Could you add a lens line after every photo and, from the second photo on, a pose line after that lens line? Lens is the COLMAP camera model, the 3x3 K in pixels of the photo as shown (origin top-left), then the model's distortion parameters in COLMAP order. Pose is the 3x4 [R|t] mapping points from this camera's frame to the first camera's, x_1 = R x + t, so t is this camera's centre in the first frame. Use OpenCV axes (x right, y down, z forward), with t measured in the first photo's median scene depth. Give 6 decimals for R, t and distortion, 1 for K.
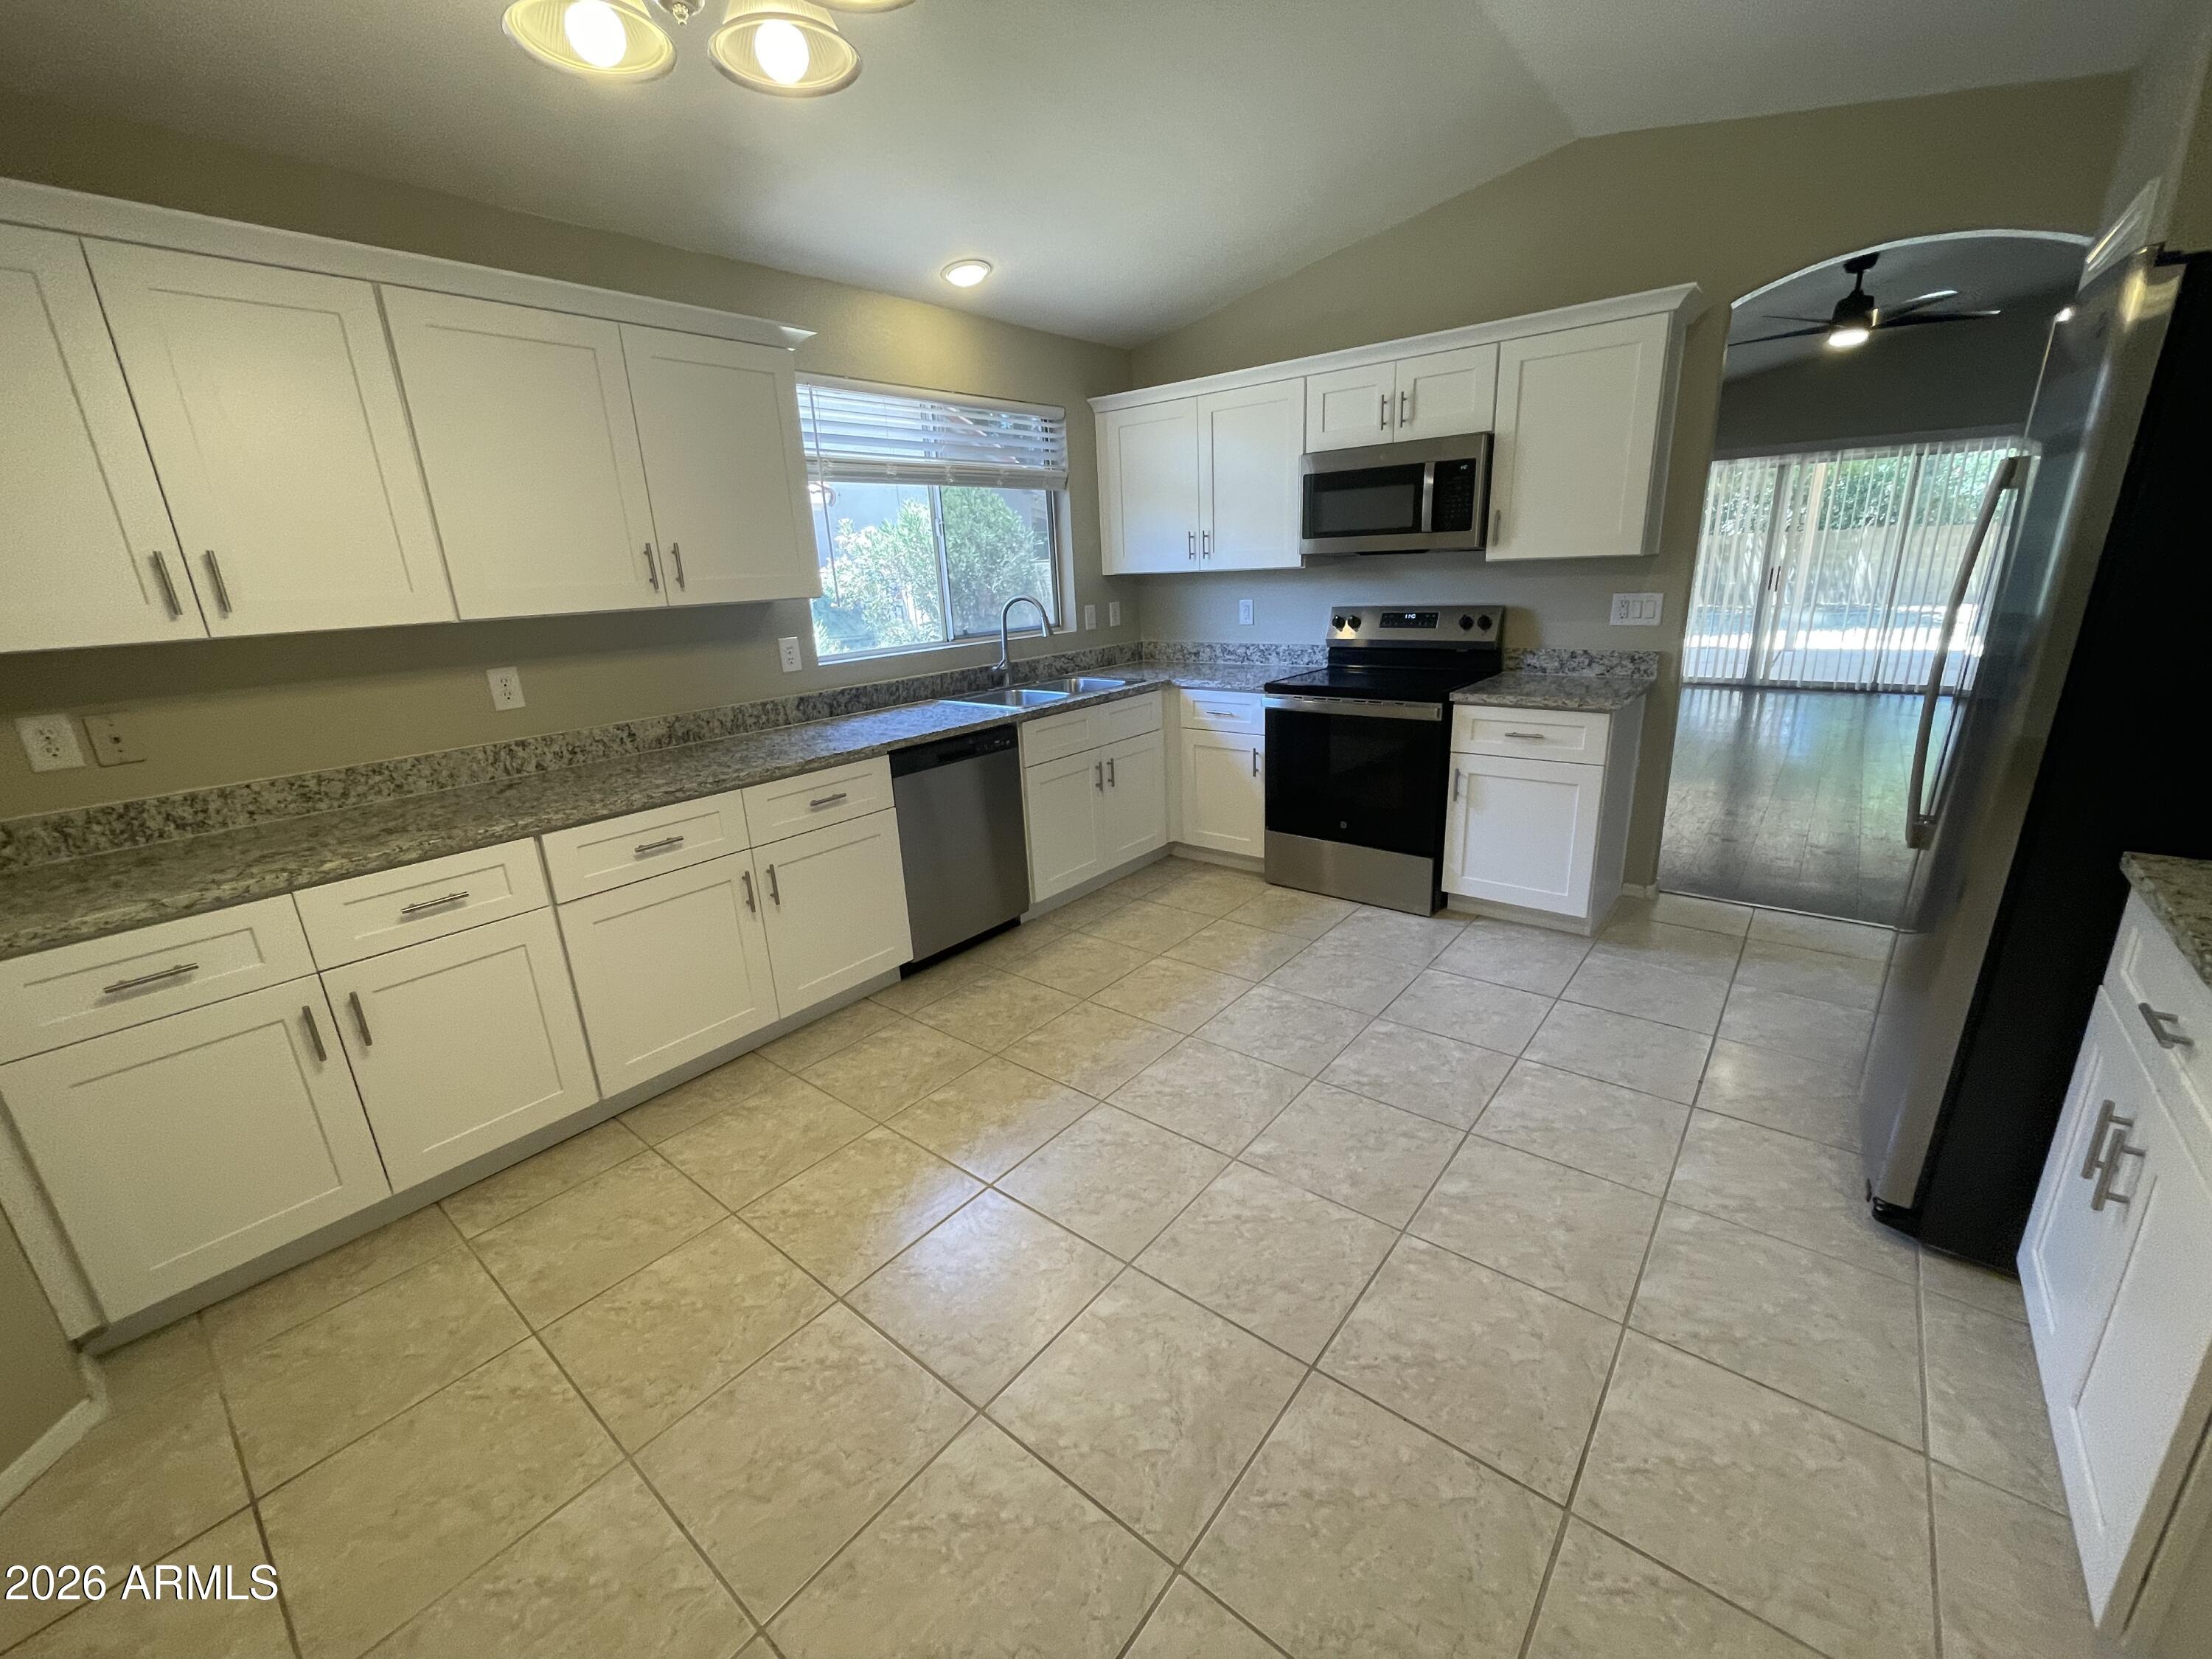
lens RADIAL K [[886.1, 0, 1113.1], [0, 886.1, 834.4], [0, 0, 1]] dist [0.000860, 0.000036]
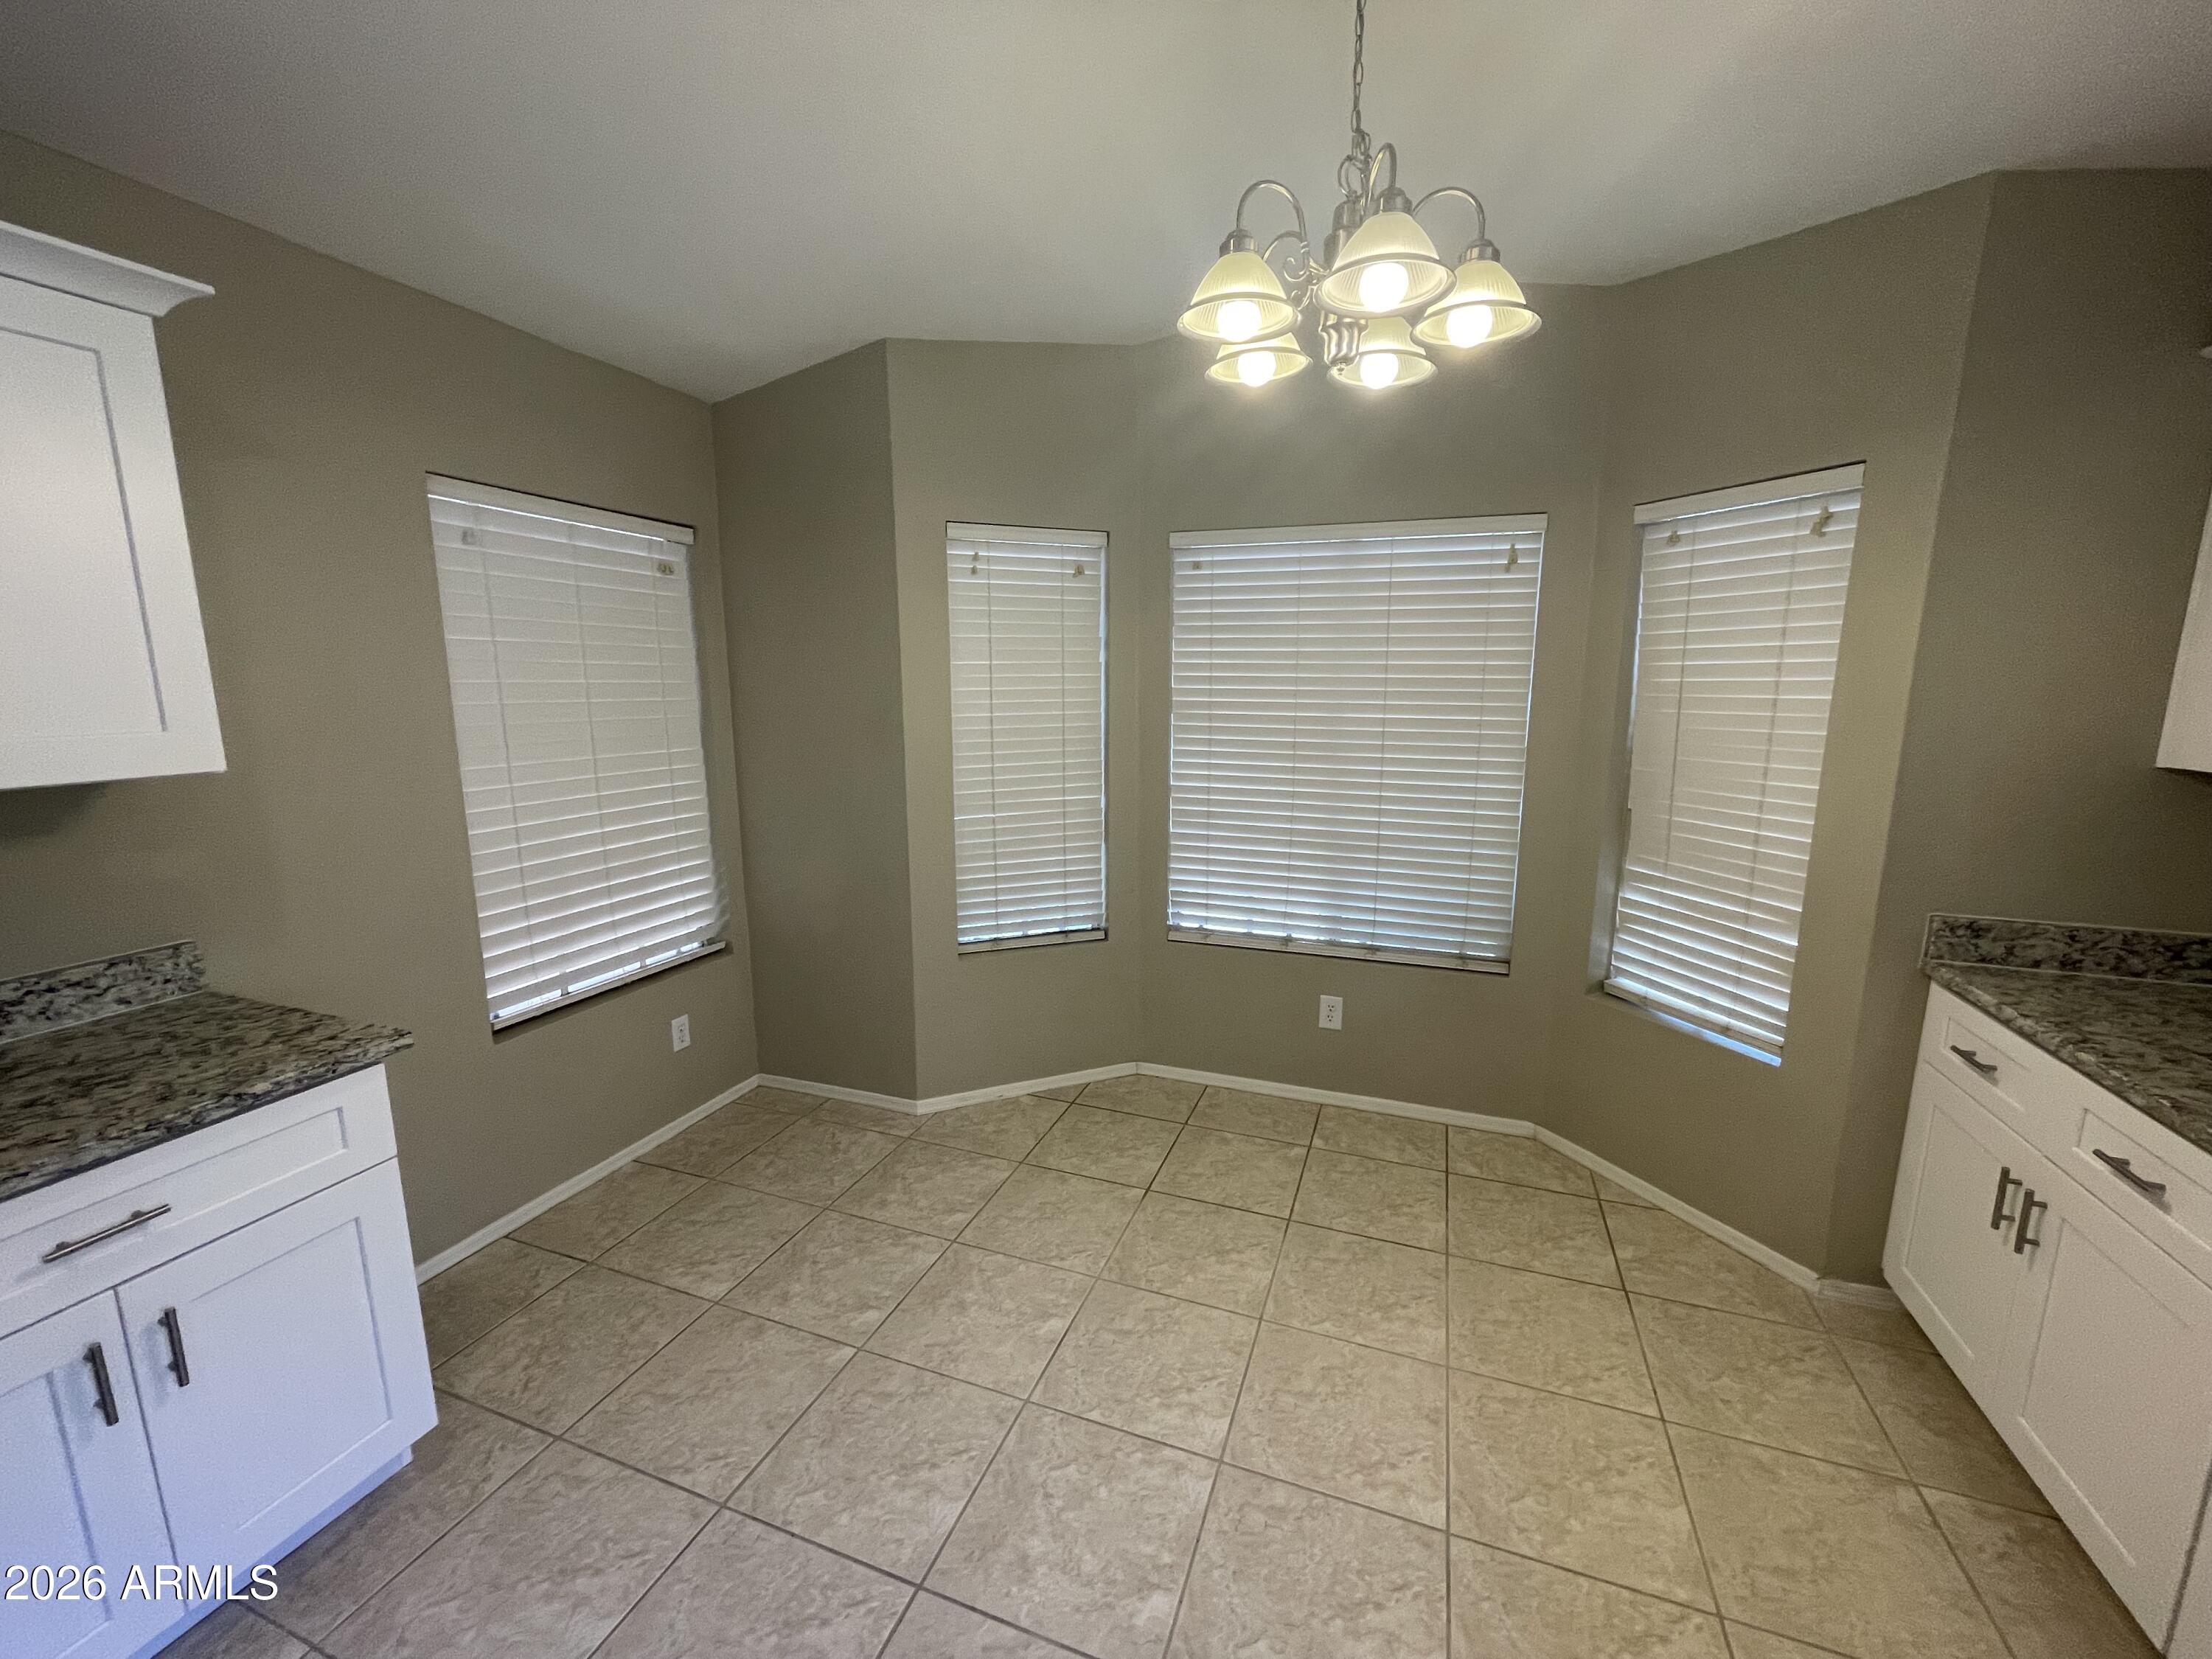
lens RADIAL K [[886.1, 0, 1113.2], [0, 886.1, 831.0], [0, 0, 1]] dist [0.000860, 0.000036]
pose [[-0.945368, 0.099518, -0.310445, 0.233865], [-0.054248, 0.890970, 0.450810, -0.527439], [0.321461, 0.443023, -0.836895, 1.446836]]
